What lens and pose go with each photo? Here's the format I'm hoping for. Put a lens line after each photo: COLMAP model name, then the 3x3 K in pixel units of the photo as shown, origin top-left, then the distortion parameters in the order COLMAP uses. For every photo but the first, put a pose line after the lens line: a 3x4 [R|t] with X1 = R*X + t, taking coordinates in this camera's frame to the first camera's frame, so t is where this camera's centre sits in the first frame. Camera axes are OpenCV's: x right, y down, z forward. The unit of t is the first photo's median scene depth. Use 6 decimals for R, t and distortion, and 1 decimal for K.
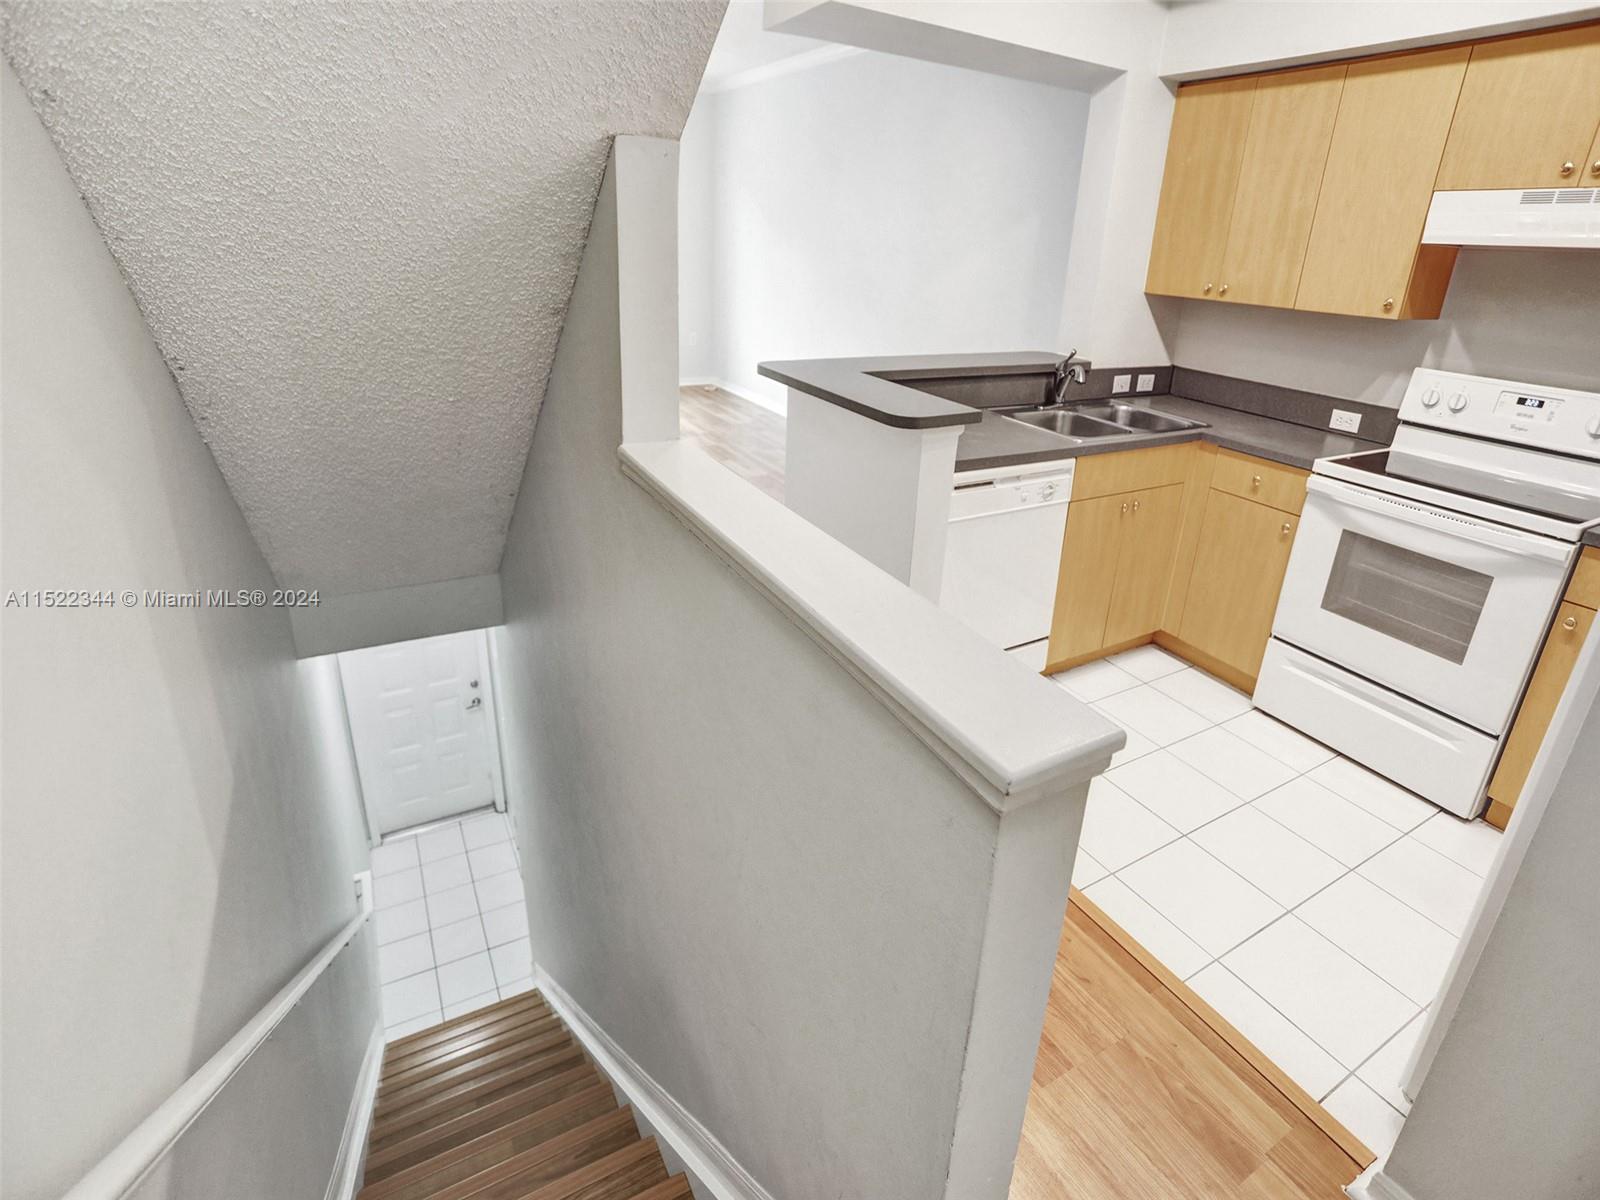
lens RADIAL K [[824.4, 0, 807.7], [0, 824.4, 522.1], [0, 0, 1]] dist [-0.083954, 0.049926]
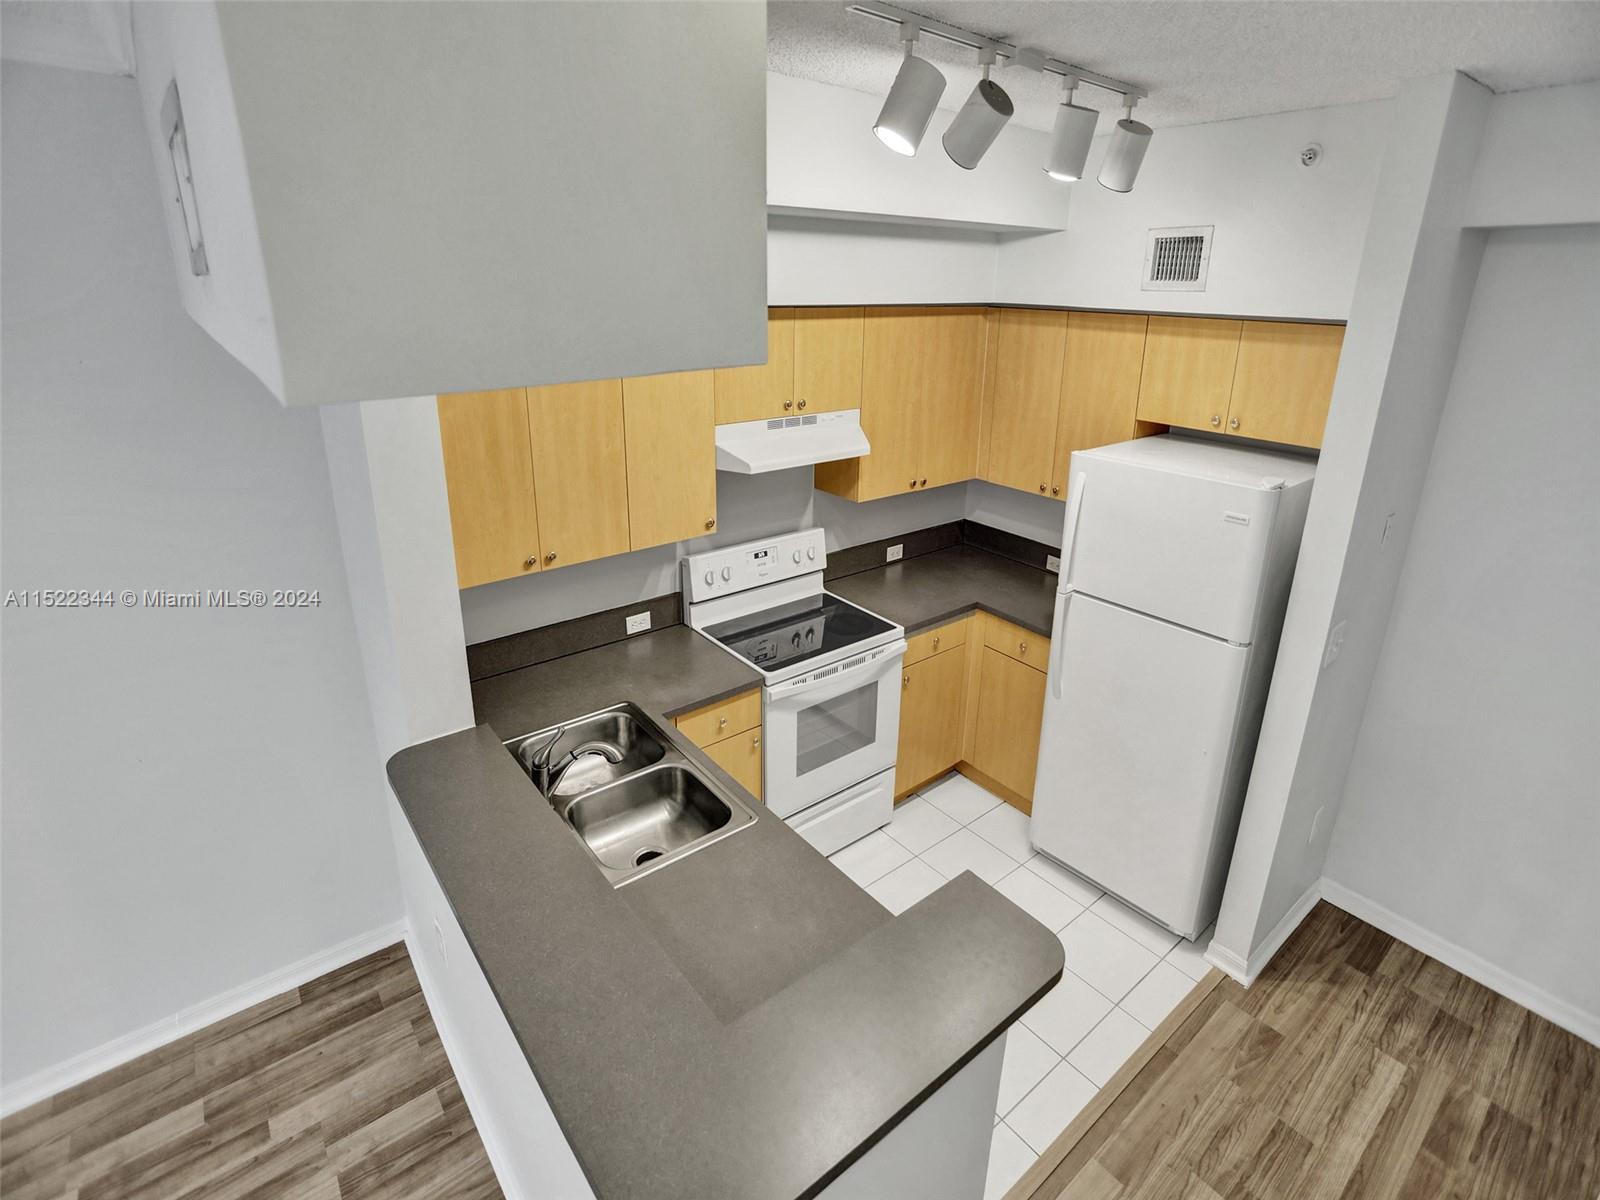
lens RADIAL K [[785.2, 0, 805.5], [0, 785.2, 523.2], [0, 0, 1]] dist [-0.045056, 0.018512]
pose [[-0.141729, -0.337744, 0.930506, -0.262506], [0.310766, 0.877292, 0.365763, -0.569294], [-0.939860, 0.341009, -0.019378, 0.819107]]
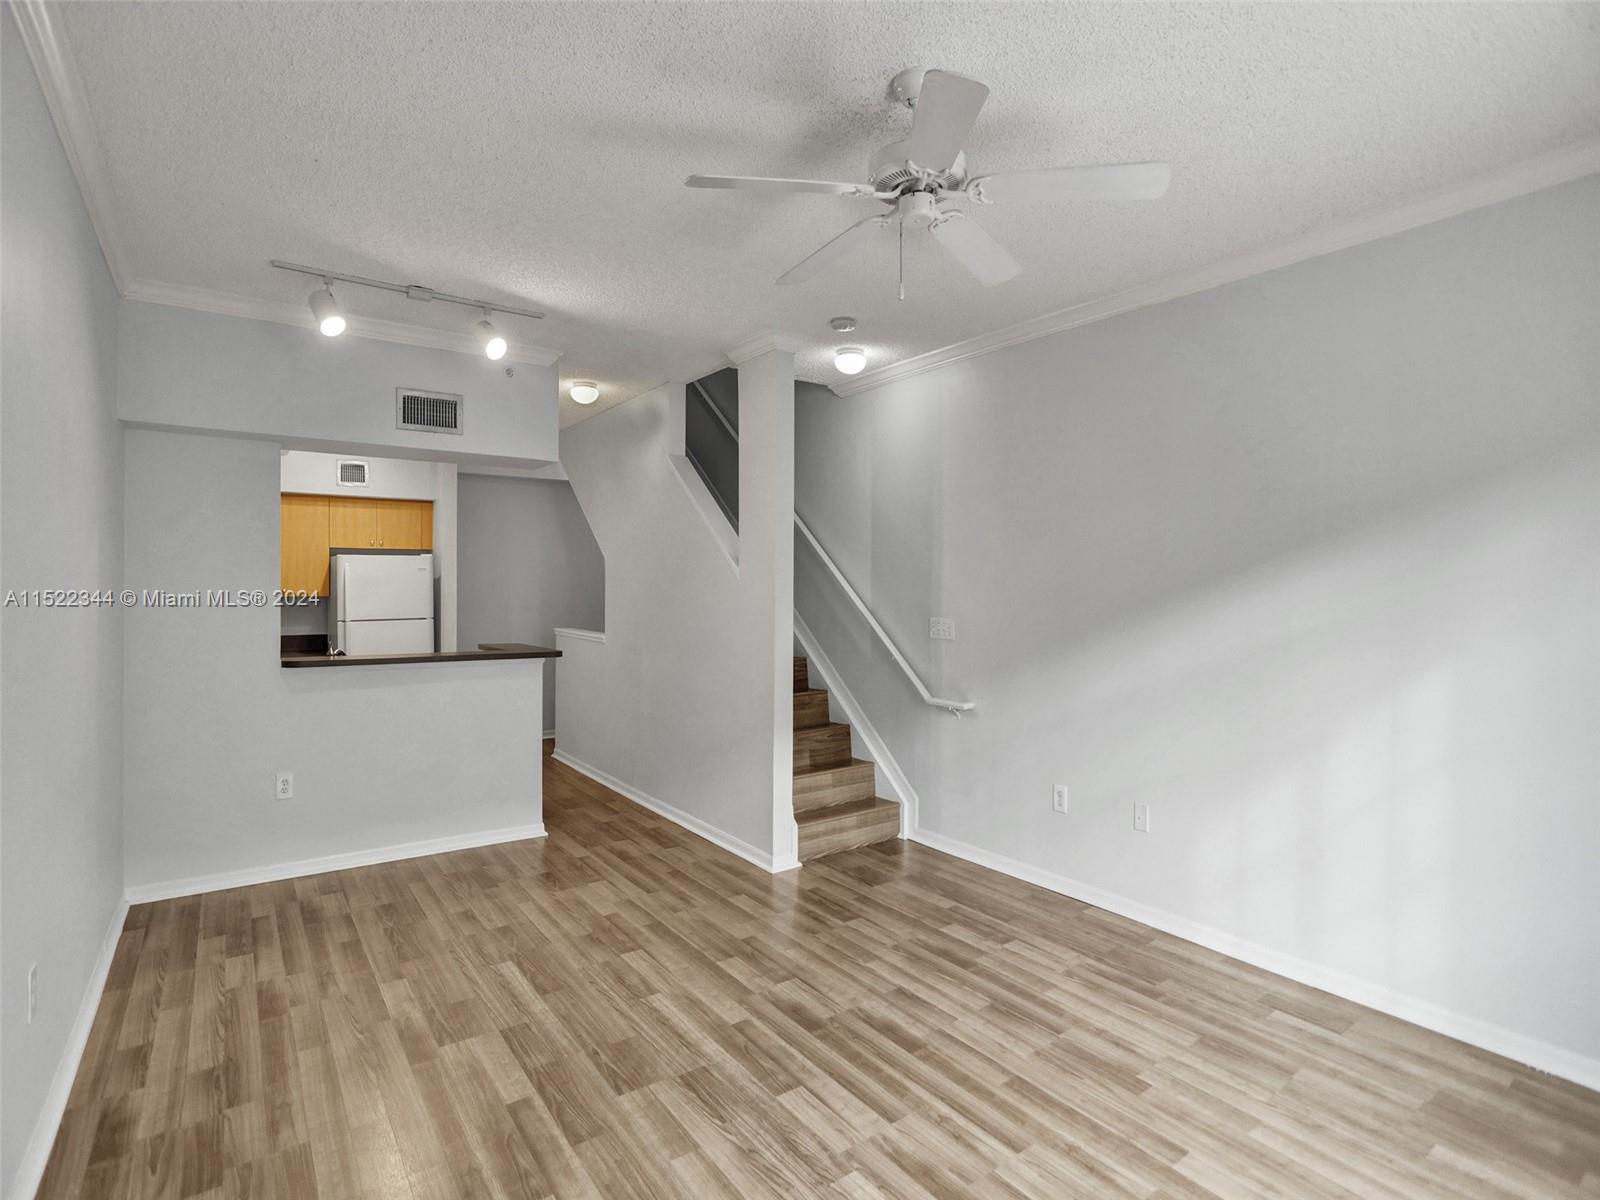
lens RADIAL K [[793.5, 0, 783.5], [0, 793.5, 595.0], [0, 0, 1]] dist [-0.015075, 0.001693]
pose [[-0.995020, -0.054525, -0.083437, -0.373008], [-0.079776, 0.937499, 0.338720, -0.882791], [0.059754, 0.343689, -0.937180, 2.485219]]
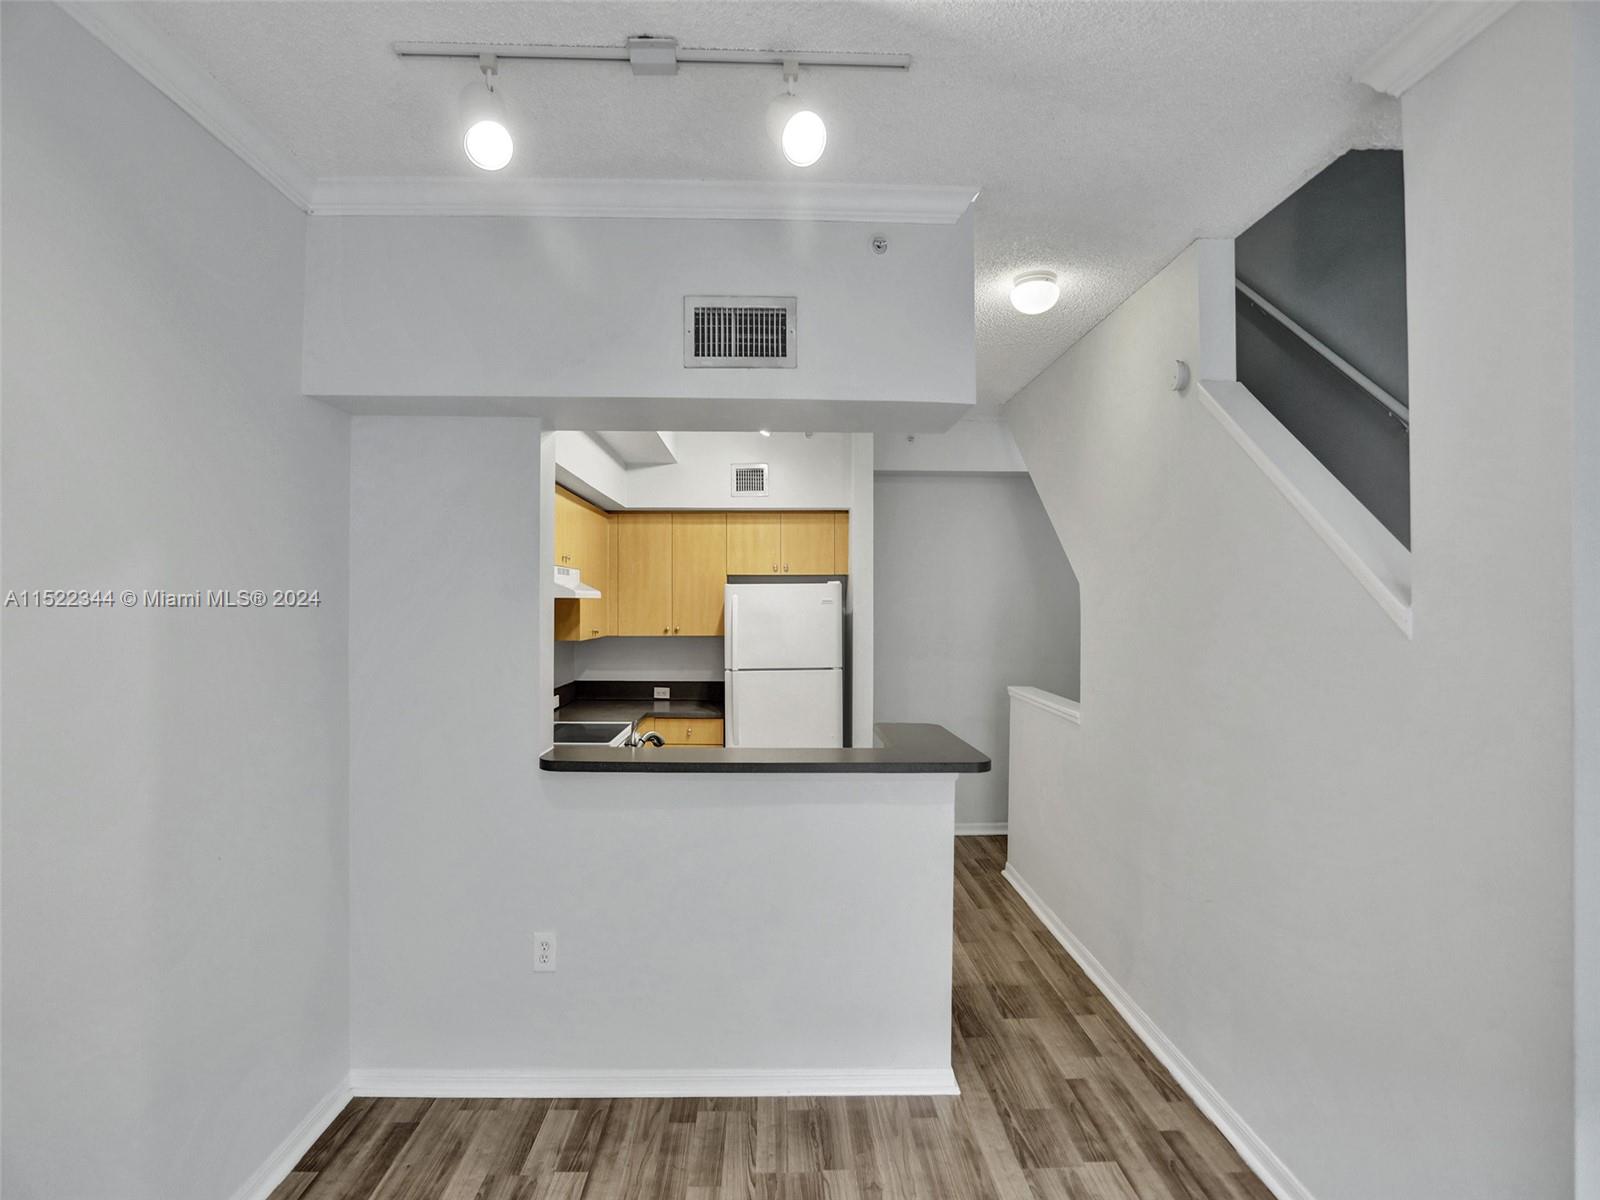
lens RADIAL K [[793.5, 0, 783.5], [0, 793.5, 595.0], [0, 0, 1]] dist [-0.015075, 0.001693]
pose [[-0.867549, -0.047835, 0.495046, -0.291227], [0.121222, 0.945009, 0.303750, -0.649629], [-0.482352, 0.323528, -0.814043, 1.726879]]
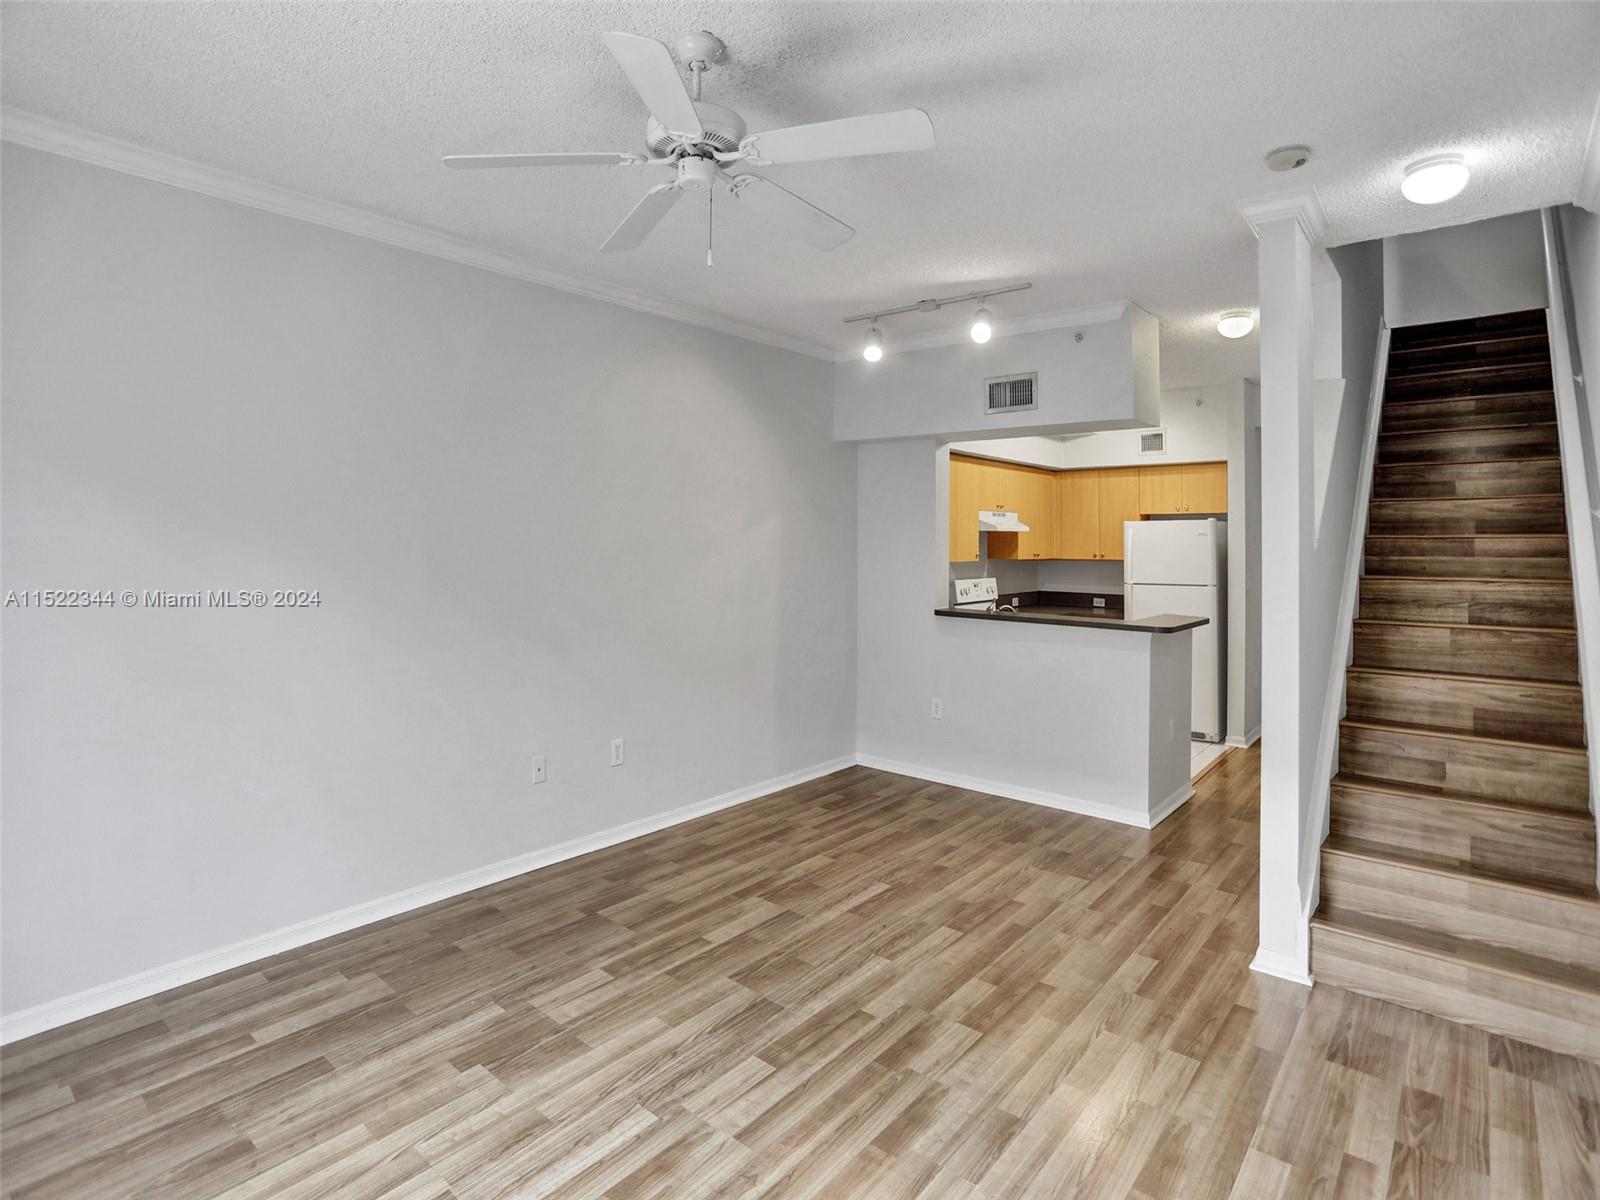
lens RADIAL K [[824.4, 0, 807.7], [0, 824.4, 522.1], [0, 0, 1]] dist [-0.083954, 0.049926]
pose [[-0.339701, -0.028959, 0.940088, -1.215825], [0.291291, 0.947141, 0.134434, -0.753158], [-0.894289, 0.319507, -0.313309, 1.958305]]
